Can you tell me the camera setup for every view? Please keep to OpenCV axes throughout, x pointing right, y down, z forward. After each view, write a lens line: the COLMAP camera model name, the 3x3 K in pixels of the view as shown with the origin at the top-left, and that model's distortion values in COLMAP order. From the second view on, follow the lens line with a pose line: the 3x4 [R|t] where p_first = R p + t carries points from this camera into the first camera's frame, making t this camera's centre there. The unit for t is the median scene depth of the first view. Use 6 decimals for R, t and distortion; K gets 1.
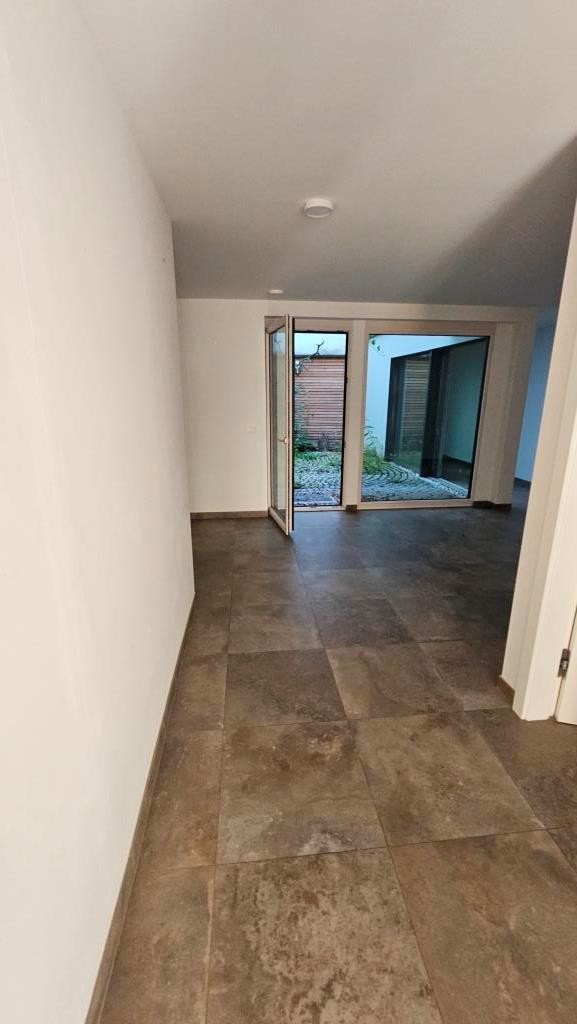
lens RADIAL K [[423.1, 0, 288.5], [0, 423.1, 512.0], [0, 0, 1]] dist [-0.001272, 0.000020]
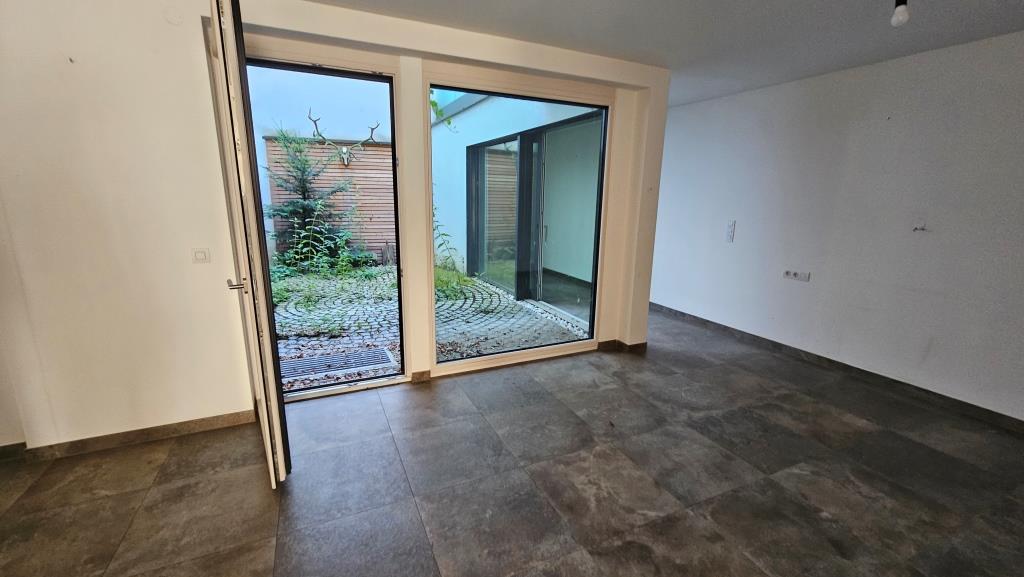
lens RADIAL K [[423.1, 0, 512.0], [0, 423.1, 288.5], [0, 0, 1]] dist [-0.001272, 0.000020]
pose [[0.944276, -0.058494, 0.323916, 0.078895], [0.076219, 0.996194, -0.042295, -0.092159], [-0.320209, 0.064627, 0.945140, 0.367053]]
